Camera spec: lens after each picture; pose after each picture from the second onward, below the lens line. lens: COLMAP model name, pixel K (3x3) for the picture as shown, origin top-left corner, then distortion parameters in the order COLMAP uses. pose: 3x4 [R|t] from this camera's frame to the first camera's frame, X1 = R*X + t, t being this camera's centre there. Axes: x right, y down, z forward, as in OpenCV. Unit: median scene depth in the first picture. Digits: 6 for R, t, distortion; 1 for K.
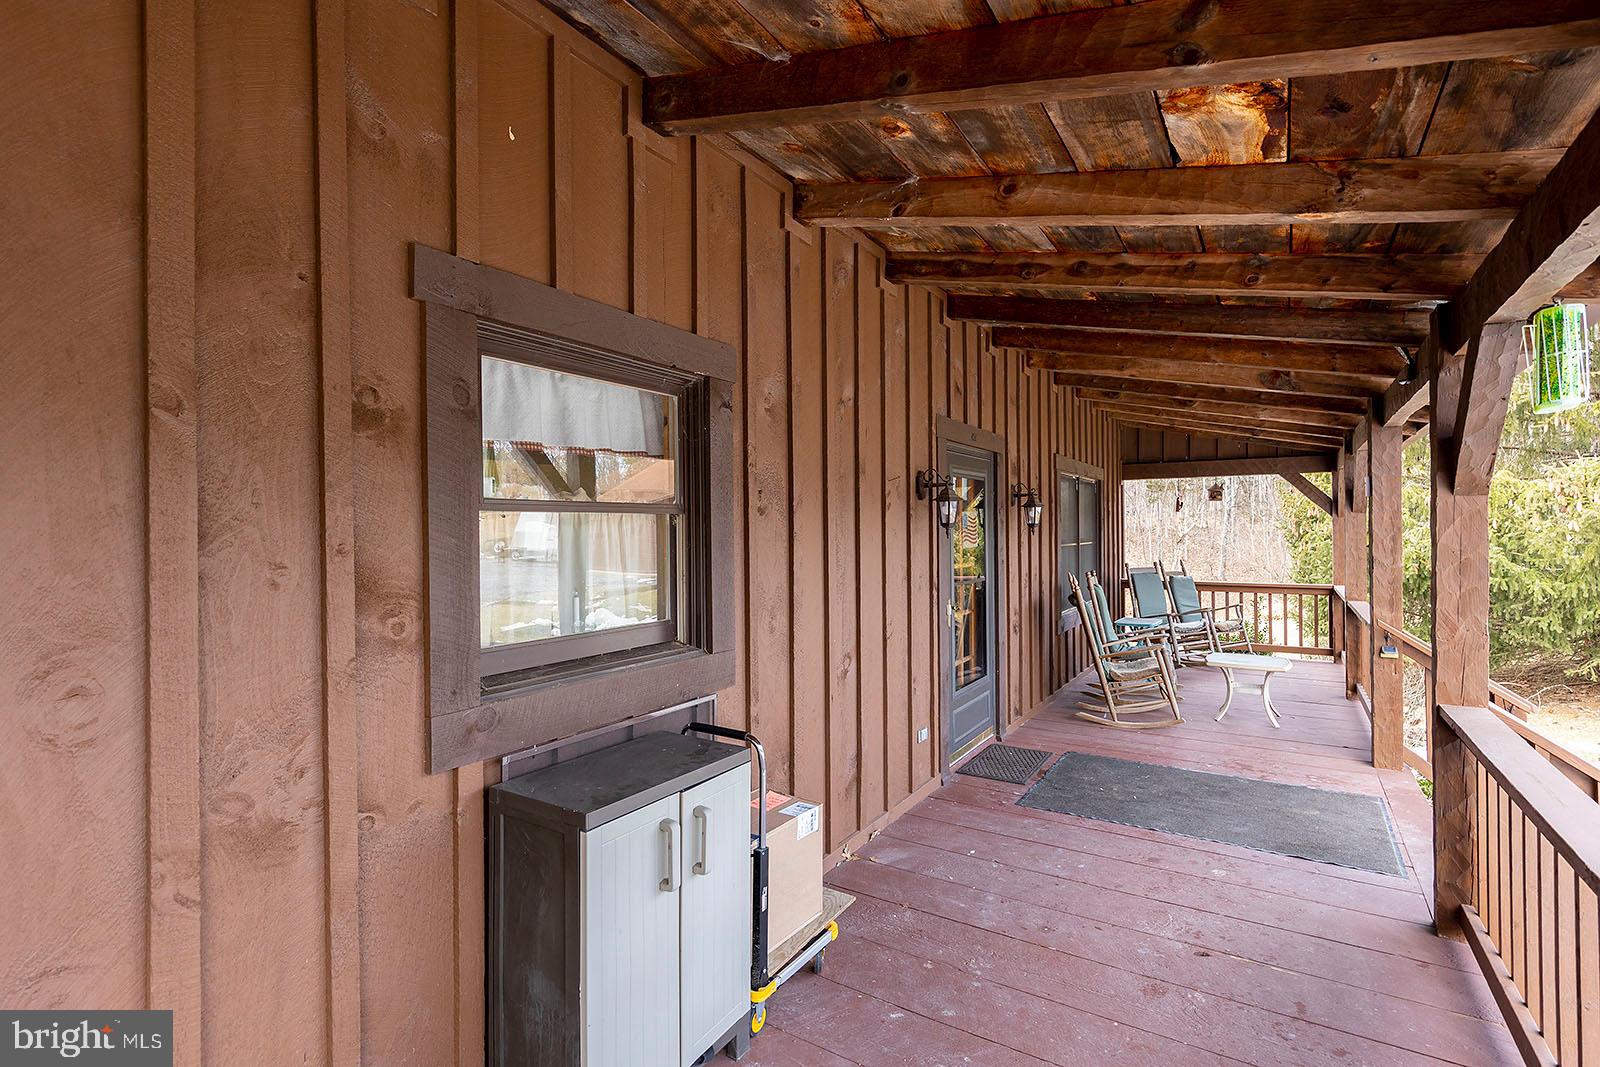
lens RADIAL K [[749.4, 0, 799.9], [0, 749.4, 526.0], [0, 0, 1]] dist [0.003797, 0.000113]
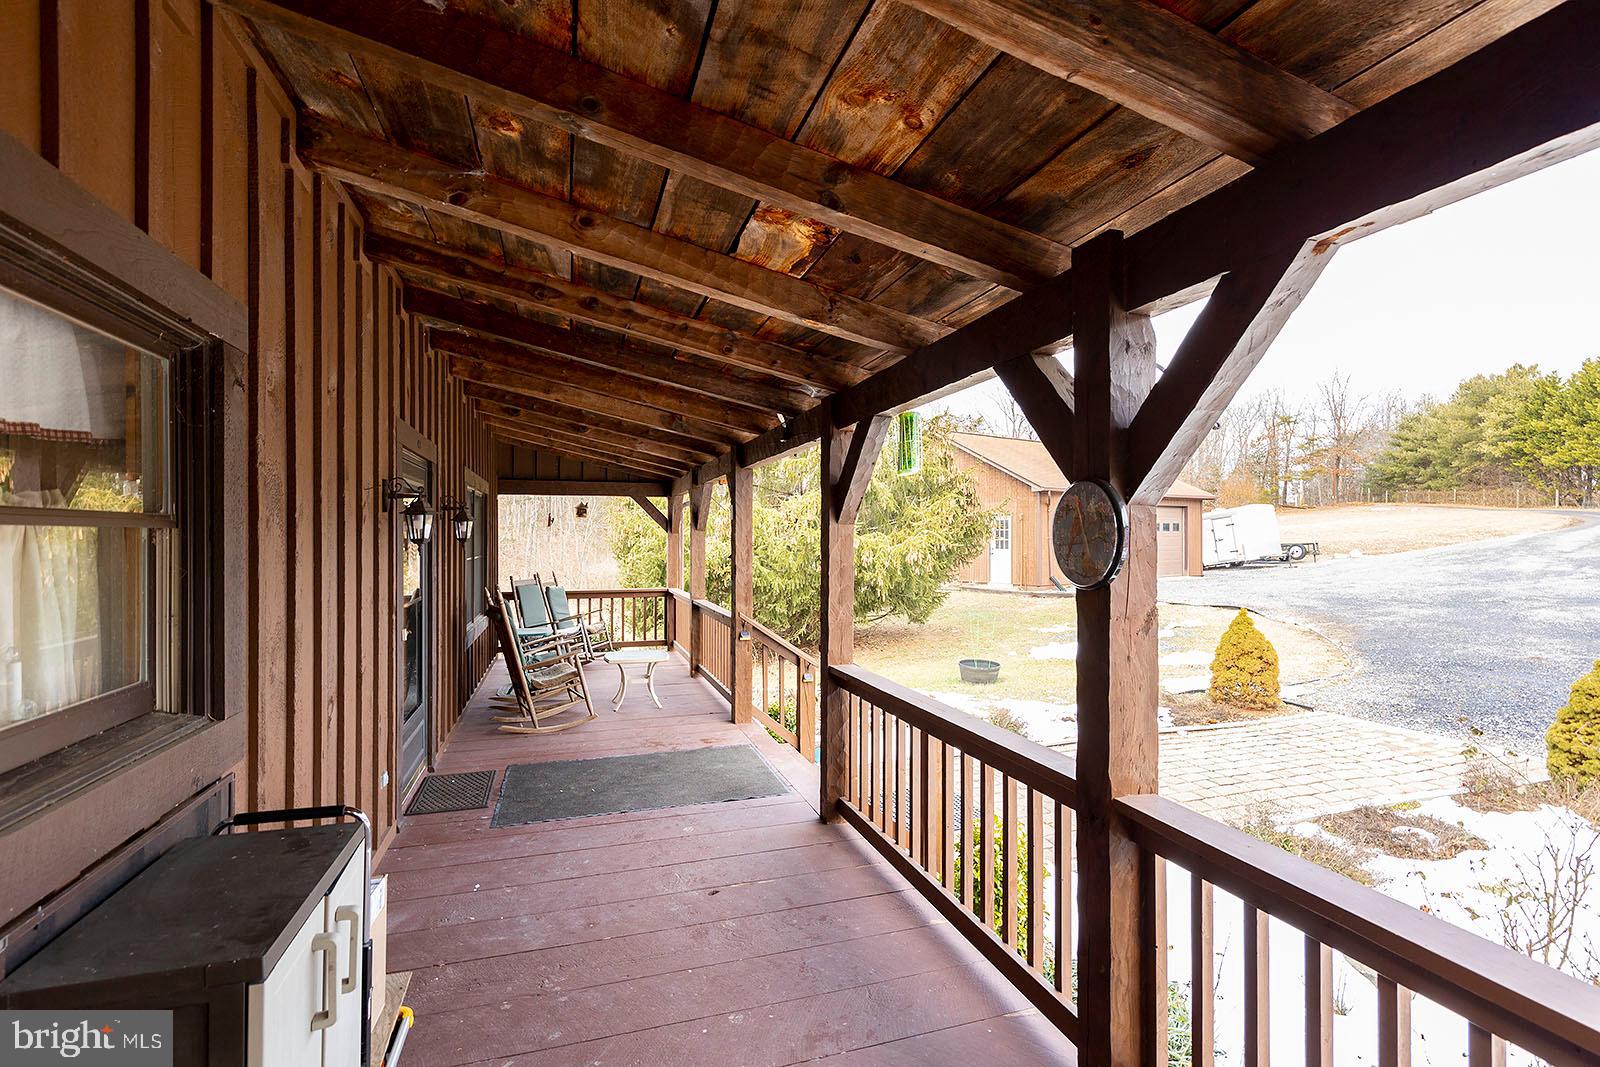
lens RADIAL K [[753.9, 0, 800.0], [0, 753.9, 533.5], [0, 0, 1]] dist [0.002194, -0.000692]
pose [[0.643473, 0.010037, 0.765403, -0.233264], [-0.005905, 0.999949, -0.008149, -0.006232], [-0.765446, 0.000724, 0.643500, 0.069724]]
